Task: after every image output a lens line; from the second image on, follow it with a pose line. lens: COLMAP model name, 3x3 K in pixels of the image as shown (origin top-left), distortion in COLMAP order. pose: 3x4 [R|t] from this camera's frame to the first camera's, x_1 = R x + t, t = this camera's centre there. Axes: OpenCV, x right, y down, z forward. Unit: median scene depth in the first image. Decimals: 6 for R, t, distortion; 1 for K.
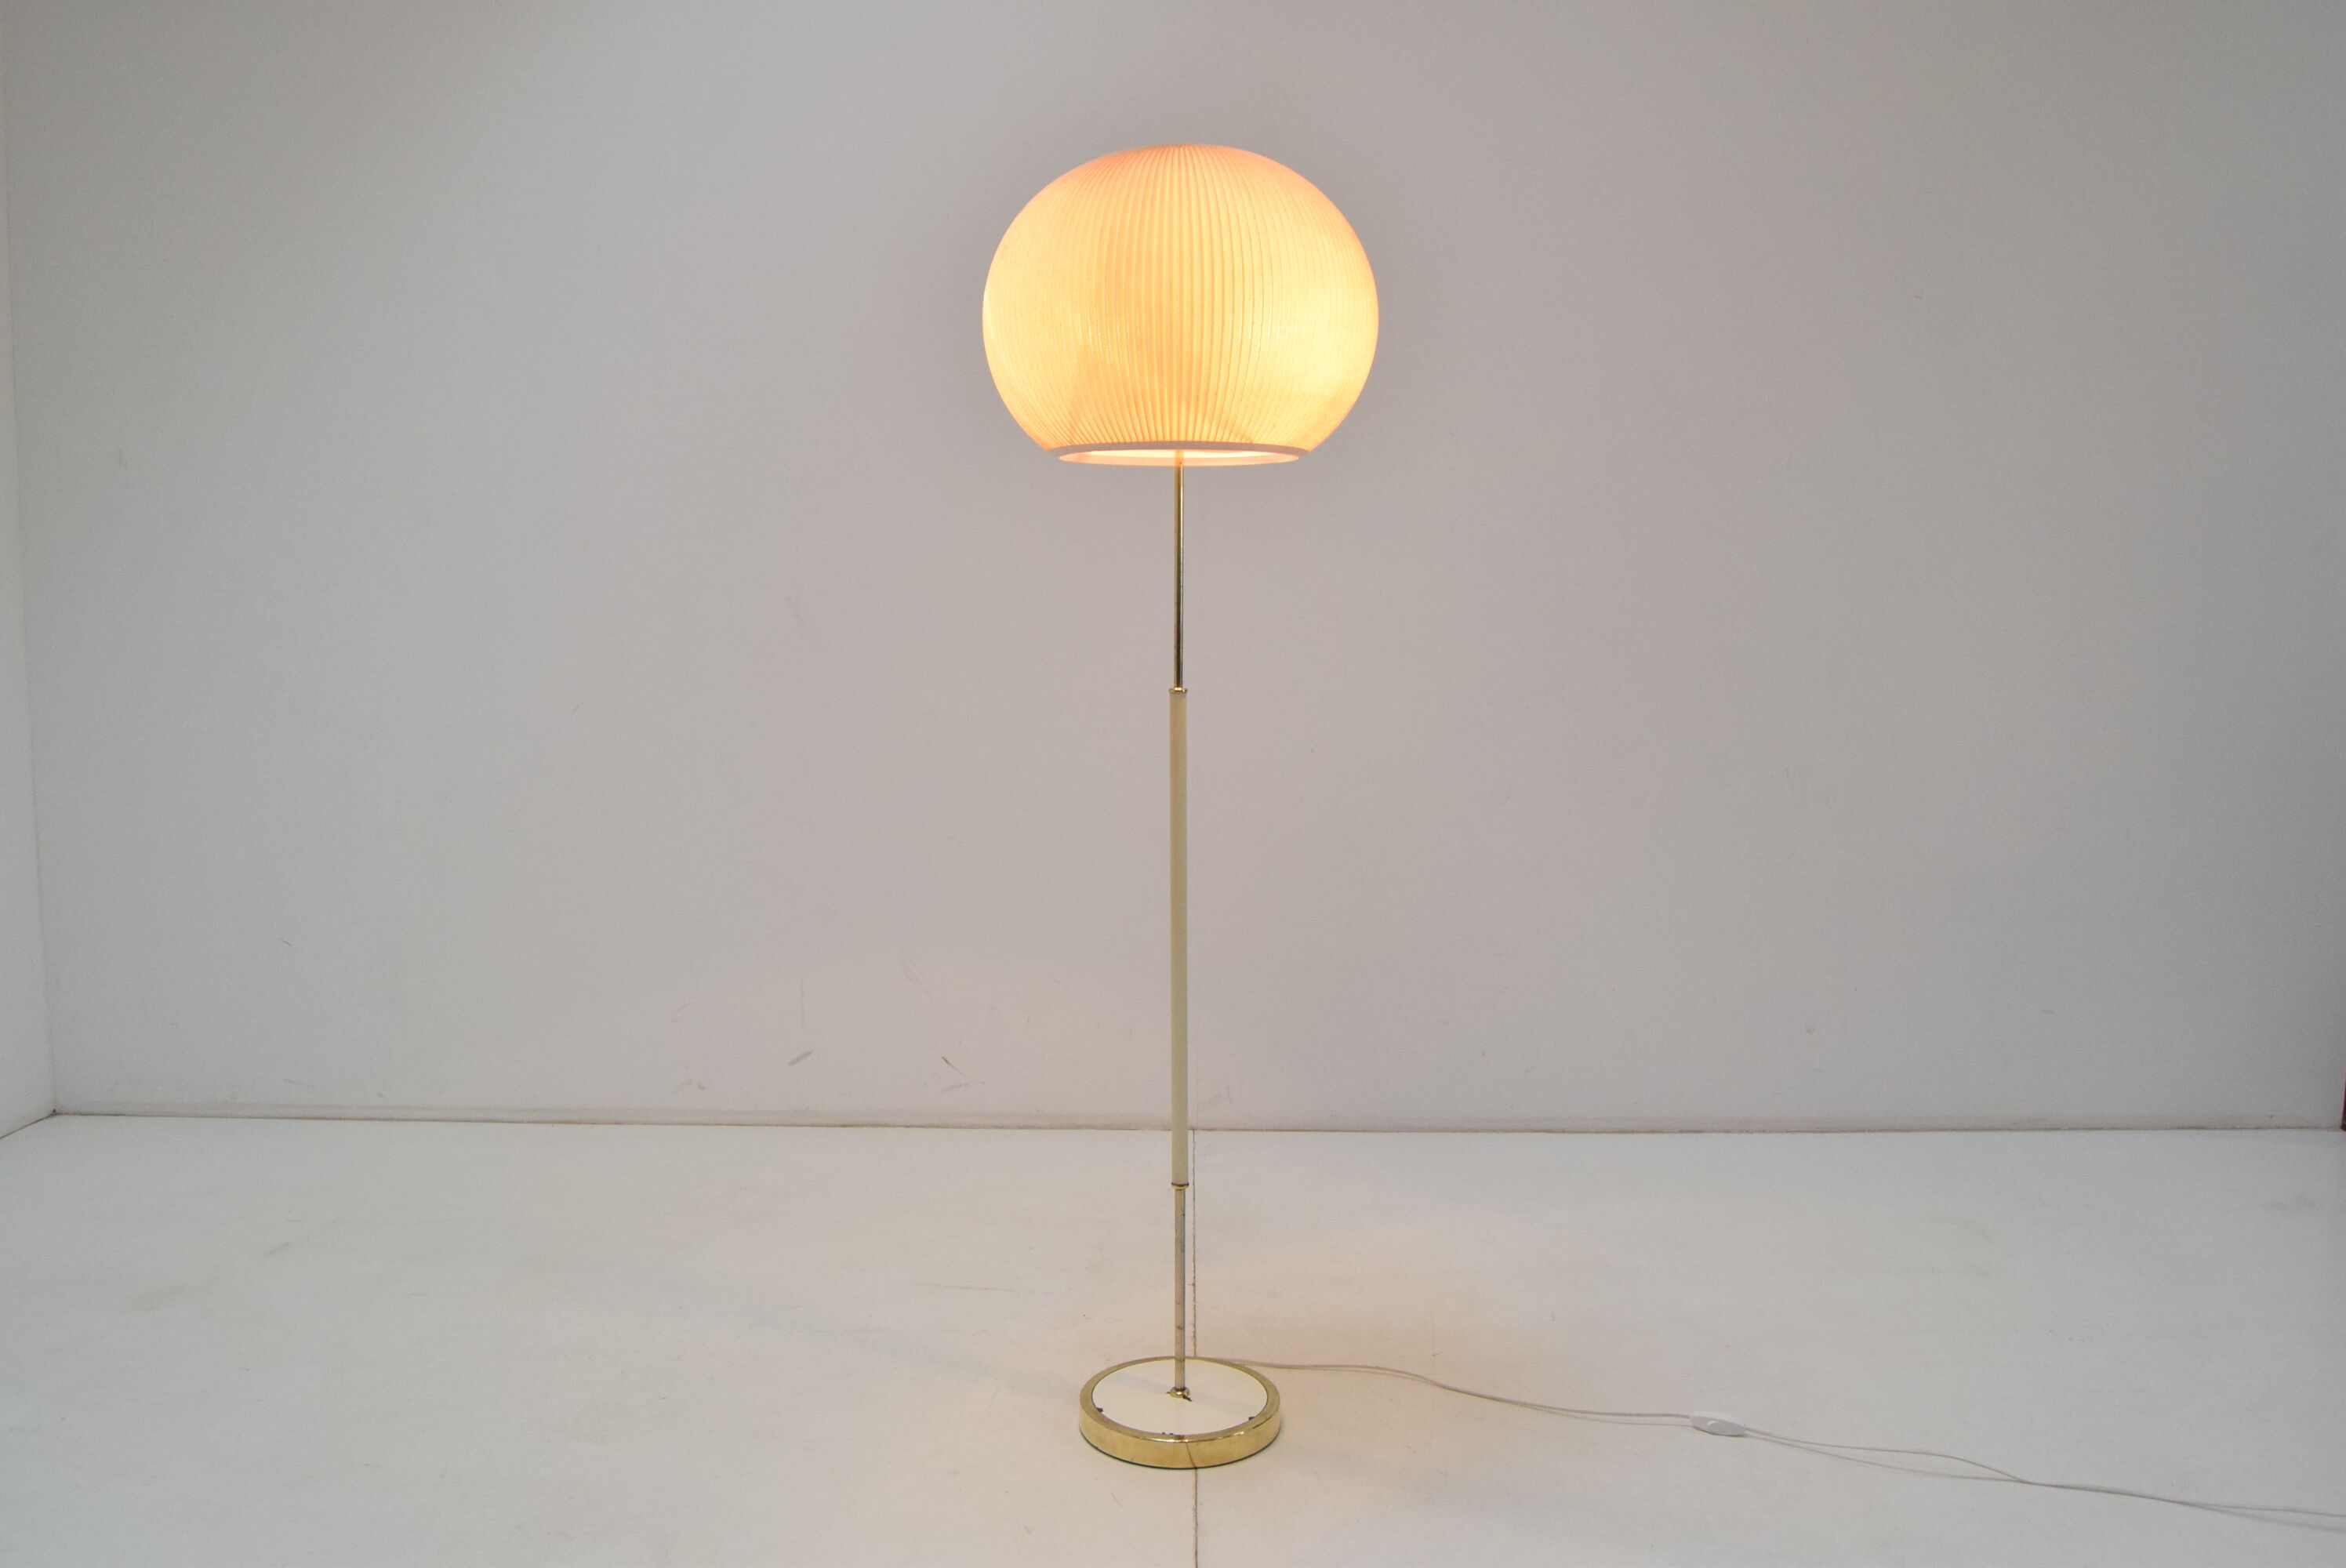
lens RADIAL K [[1848.4, 0, 1169.9], [0, 1848.4, 783.4], [0, 0, 1]] dist [-0.093138, 0.021969]
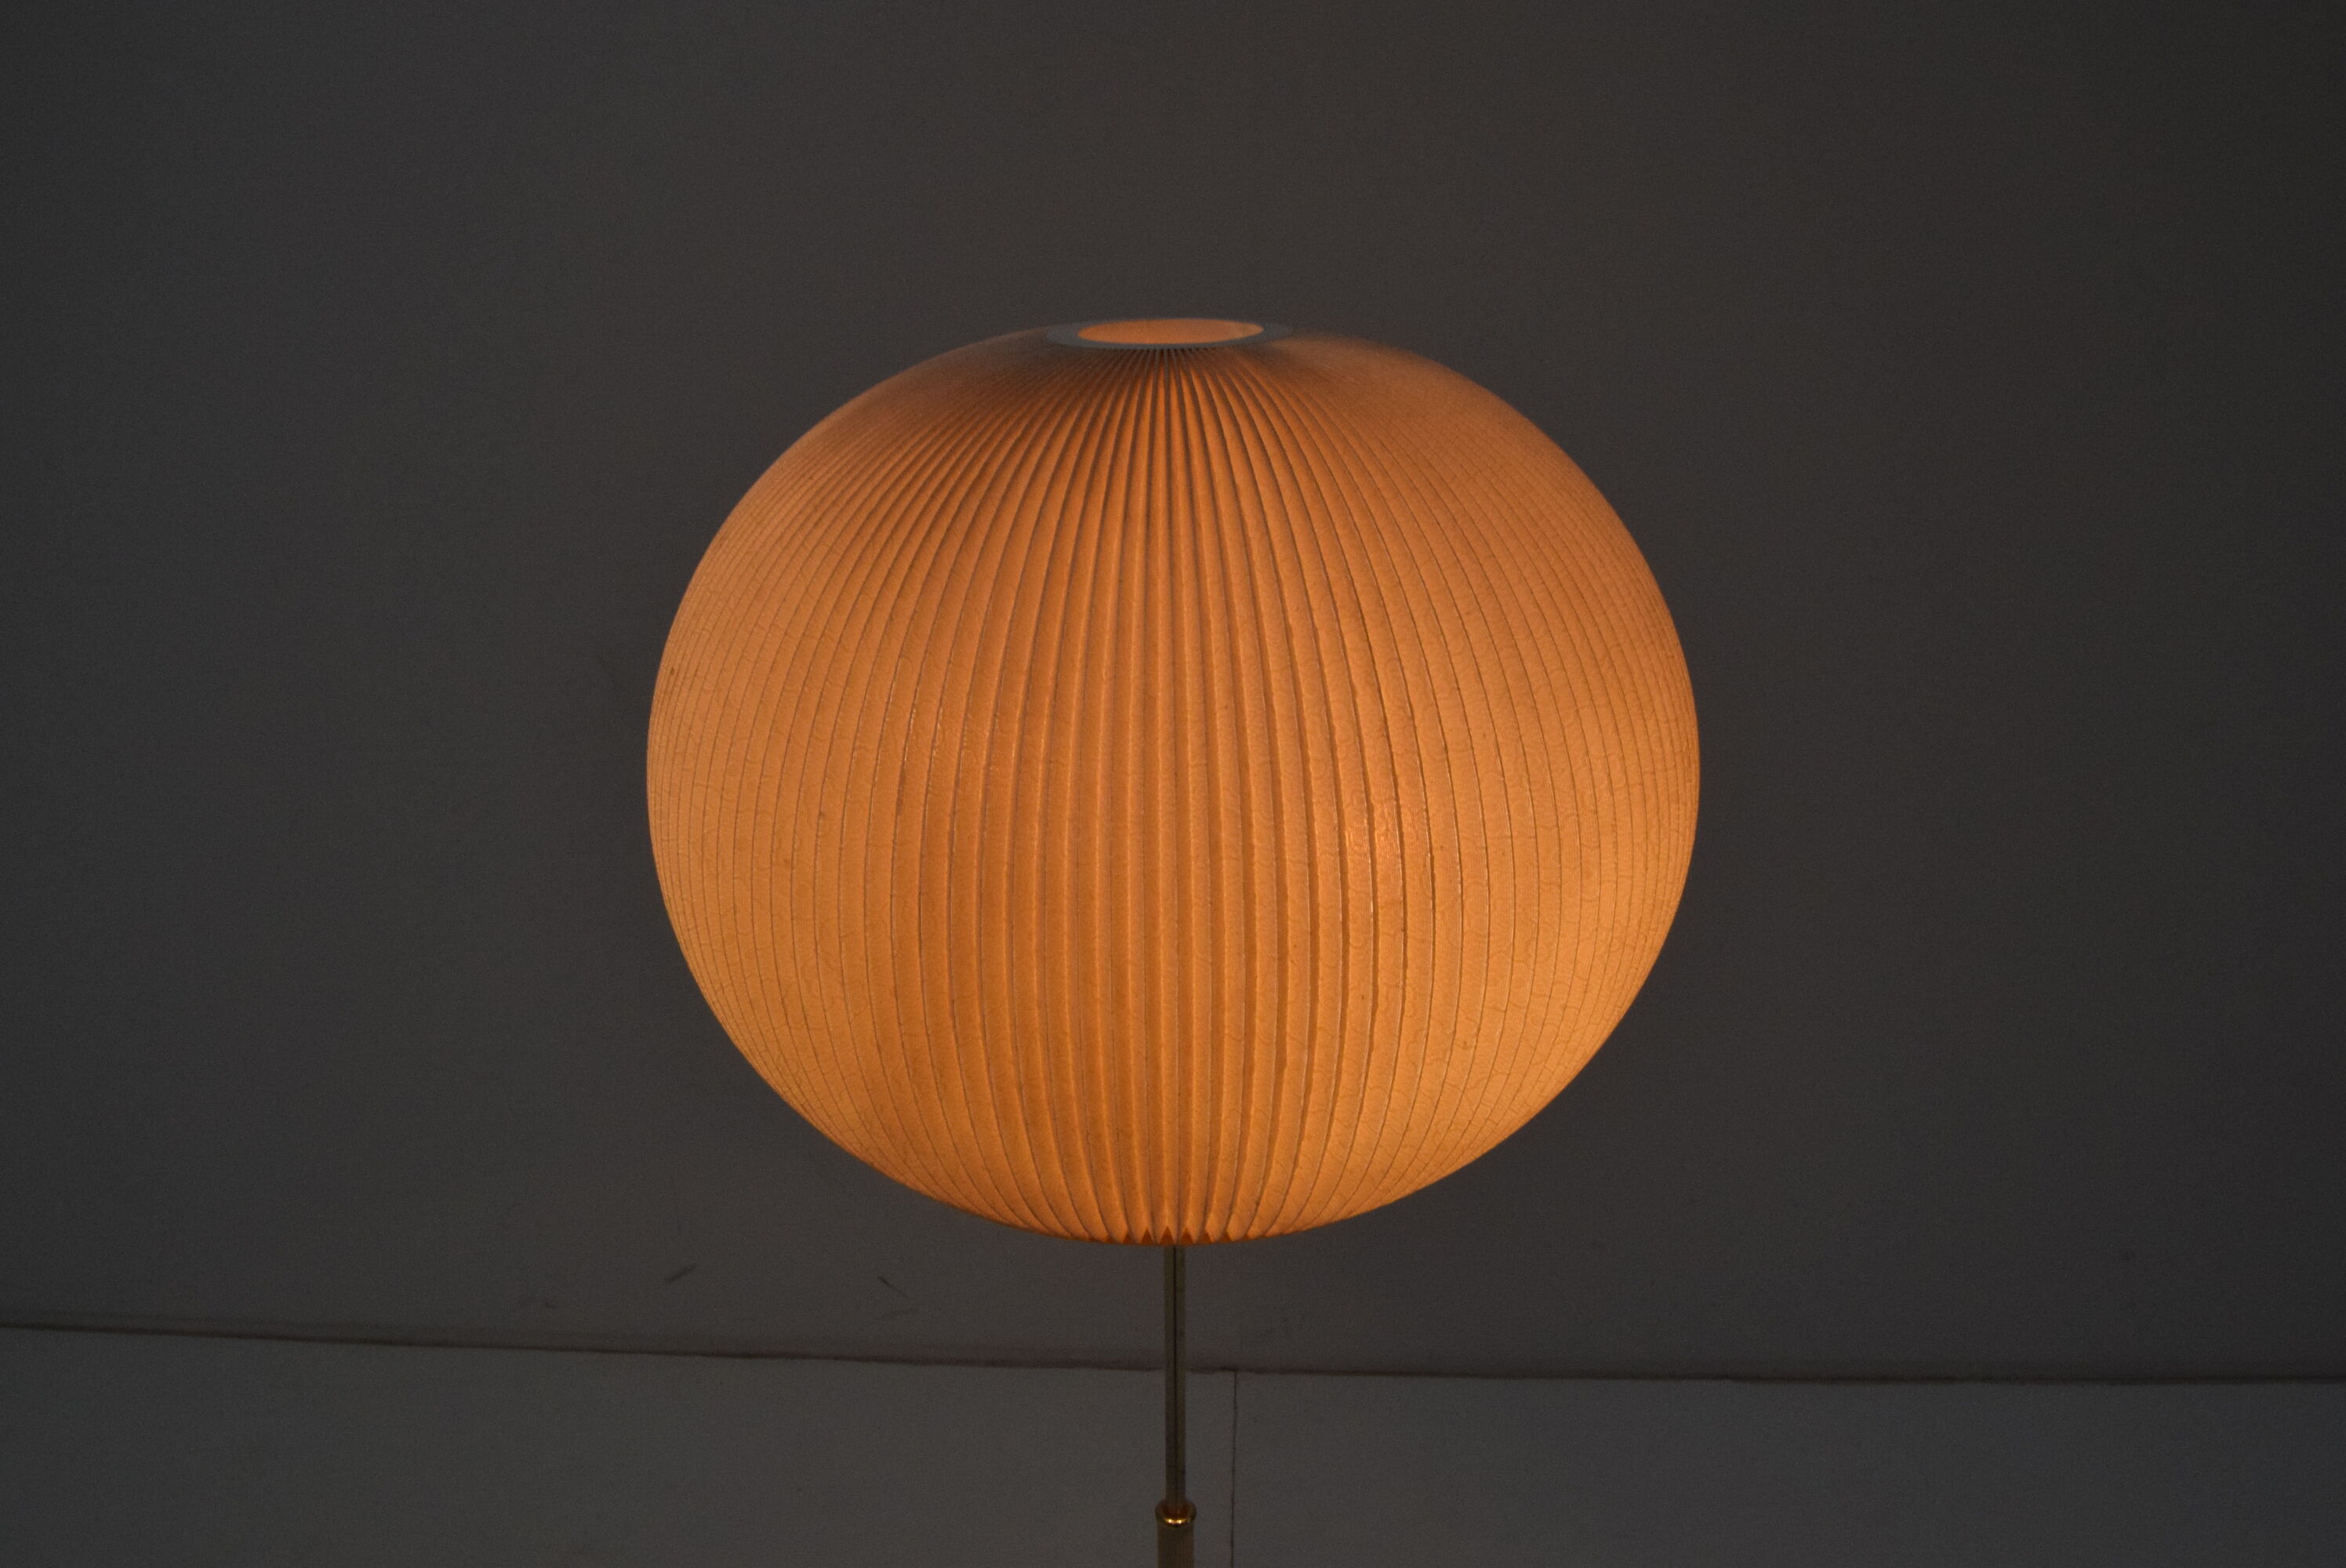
lens RADIAL K [[1848.4, 0, 1163.7], [0, 1848.4, 787.8], [0, 0, 1]] dist [-0.093138, 0.021969]
pose [[0.999357, 0.000875, -0.035844, 0.016867], [0.007889, 0.969840, 0.243616, -0.321345], [0.034976, -0.243742, 0.969209, 0.585545]]
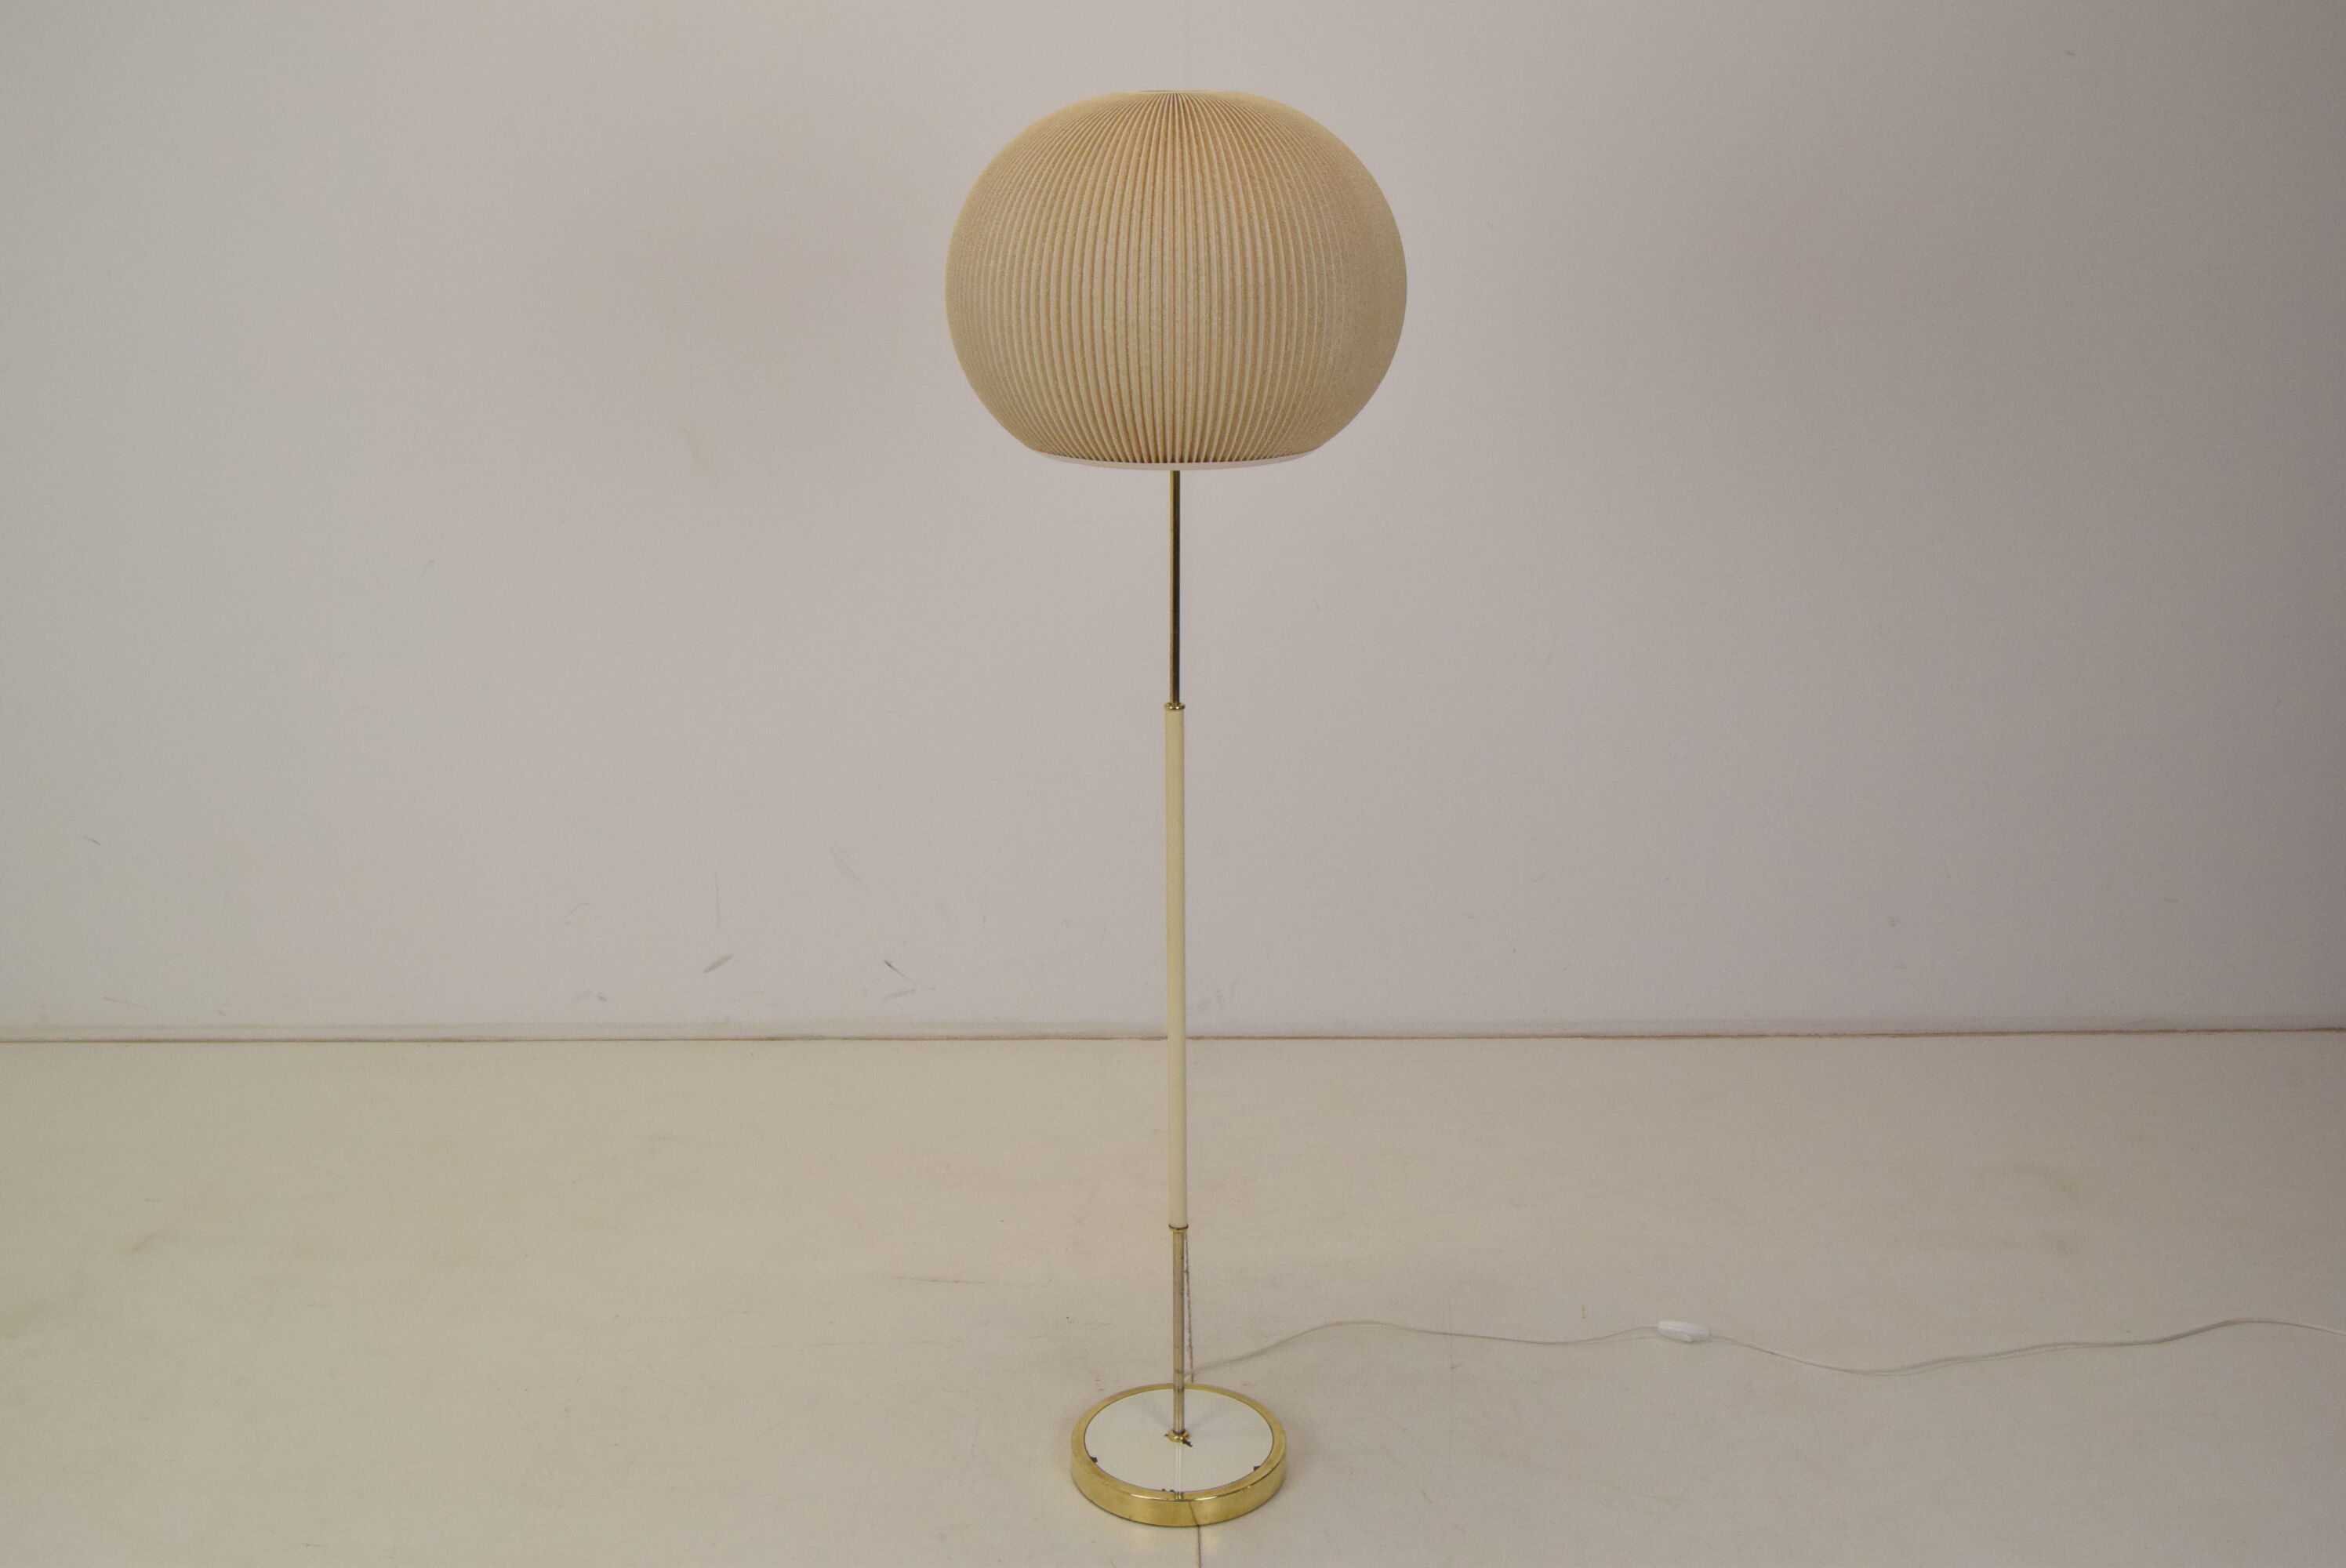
lens RADIAL K [[2399.7, 0, 1188.0], [0, 2399.7, 782.5], [0, 0, 1]] dist [-0.078268, 0.000000]
pose [[0.999545, -0.009590, 0.028600, -0.021943], [0.004053, 0.982216, 0.187709, -0.224209], [-0.029891, -0.187507, 0.981808, -0.129709]]
